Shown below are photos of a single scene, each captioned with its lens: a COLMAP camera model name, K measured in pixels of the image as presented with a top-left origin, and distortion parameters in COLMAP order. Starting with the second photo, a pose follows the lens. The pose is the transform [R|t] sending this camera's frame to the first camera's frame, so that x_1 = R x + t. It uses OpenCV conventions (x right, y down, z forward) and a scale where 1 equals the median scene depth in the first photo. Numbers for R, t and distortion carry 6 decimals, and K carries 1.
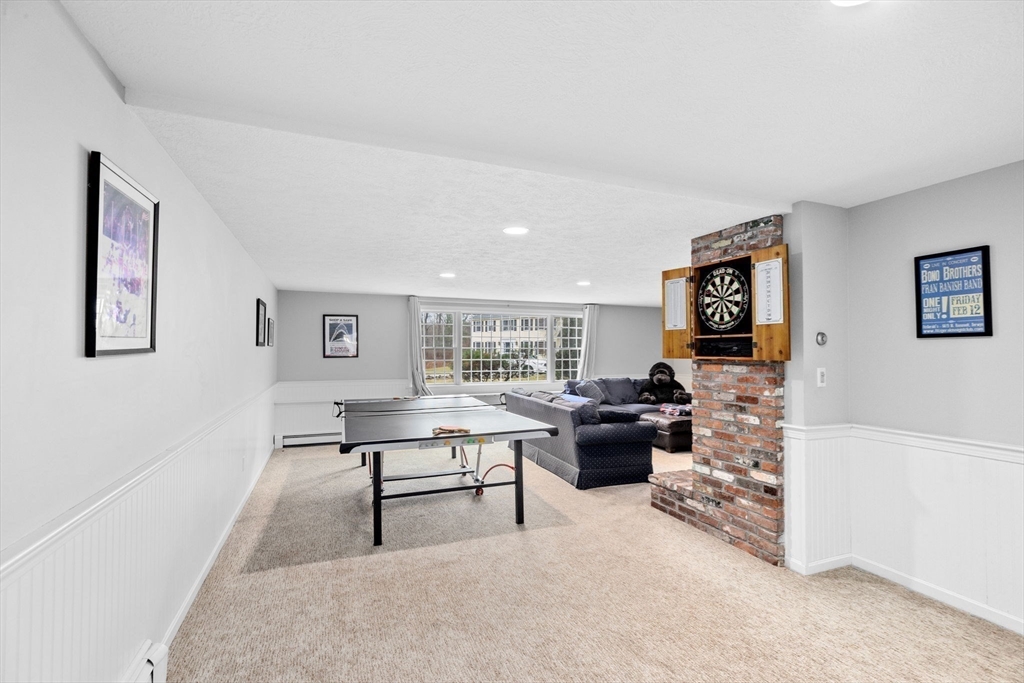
lens RADIAL K [[462.7, 0, 515.2], [0, 462.7, 342.2], [0, 0, 1]] dist [0.000480, 0.000770]
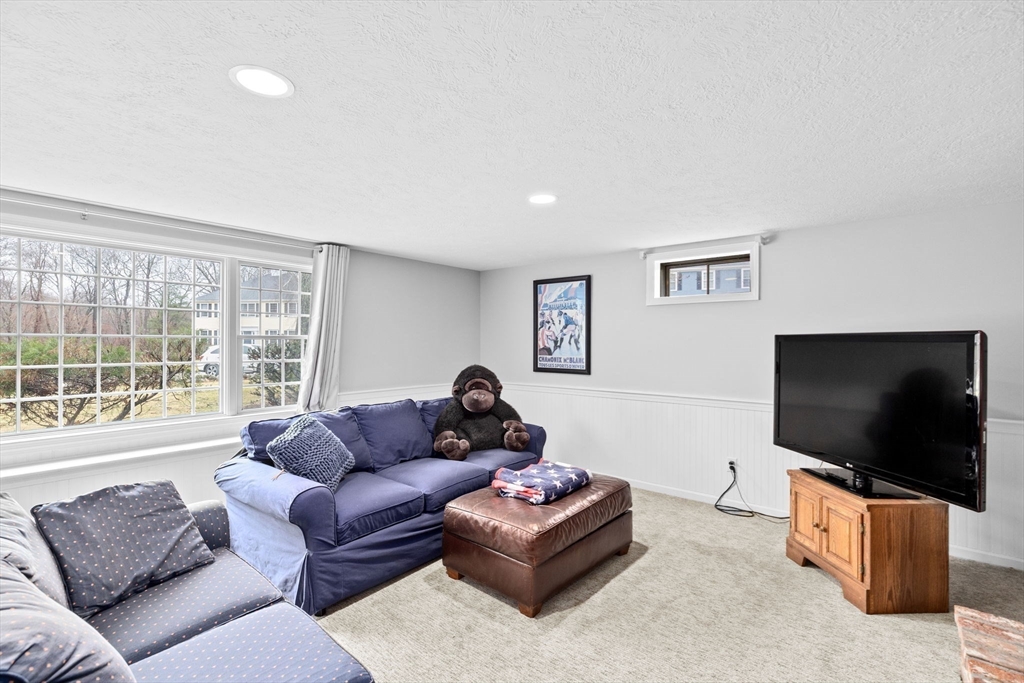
lens RADIAL K [[462.7, 0, 515.2], [0, 462.7, 342.2], [0, 0, 1]] dist [0.000480, 0.000770]
pose [[0.881002, 0.001637, 0.473111, 0.118251], [-0.011203, 0.999786, 0.017403, 0.009558], [-0.472981, -0.020632, 0.880831, 0.548154]]
